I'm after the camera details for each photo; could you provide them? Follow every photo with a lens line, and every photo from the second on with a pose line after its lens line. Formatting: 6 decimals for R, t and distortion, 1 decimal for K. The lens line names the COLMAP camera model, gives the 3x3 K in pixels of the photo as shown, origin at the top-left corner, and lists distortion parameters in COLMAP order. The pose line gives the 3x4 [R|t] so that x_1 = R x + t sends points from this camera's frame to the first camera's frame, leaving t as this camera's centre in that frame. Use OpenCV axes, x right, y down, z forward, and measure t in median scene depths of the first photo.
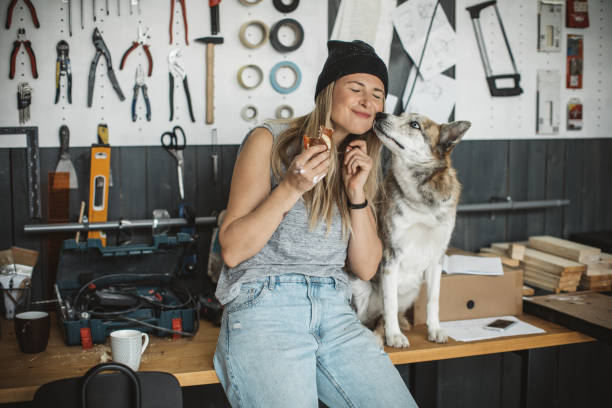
lens RADIAL K [[909.4, 0, 306.0], [0, 909.4, 204.0], [0, 0, 1]] dist [-0.166347, 0.212676]
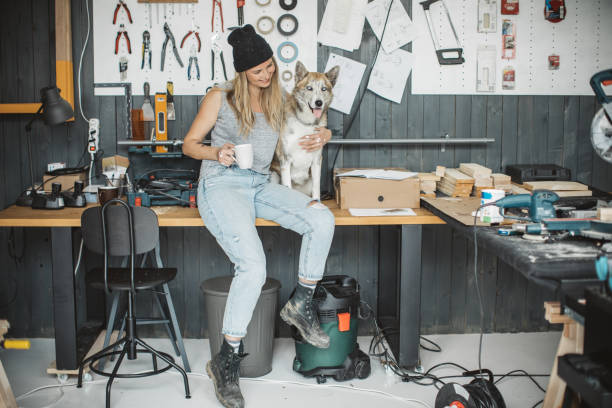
lens RADIAL K [[909.4, 0, 306.0], [0, 909.4, 204.0], [0, 0, 1]] dist [-0.166347, 0.212676]
pose [[0.958270, 0.039837, -0.283077, 0.483076], [-0.032689, 0.999017, 0.029931, 0.075870], [0.283991, -0.019429, 0.958630, -0.502532]]
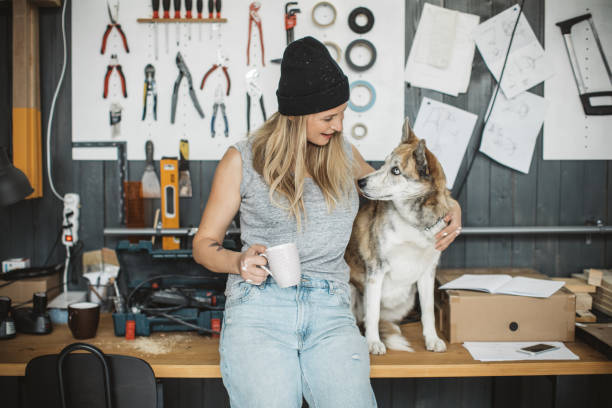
lens RADIAL K [[909.4, 0, 306.0], [0, 909.4, 204.0], [0, 0, 1]] dist [-0.166347, 0.212676]
pose [[0.947952, 0.025706, -0.317372, 0.265554], [-0.036701, 0.998914, -0.028713, 0.015551], [0.316290, 0.038867, 0.947866, 0.008976]]
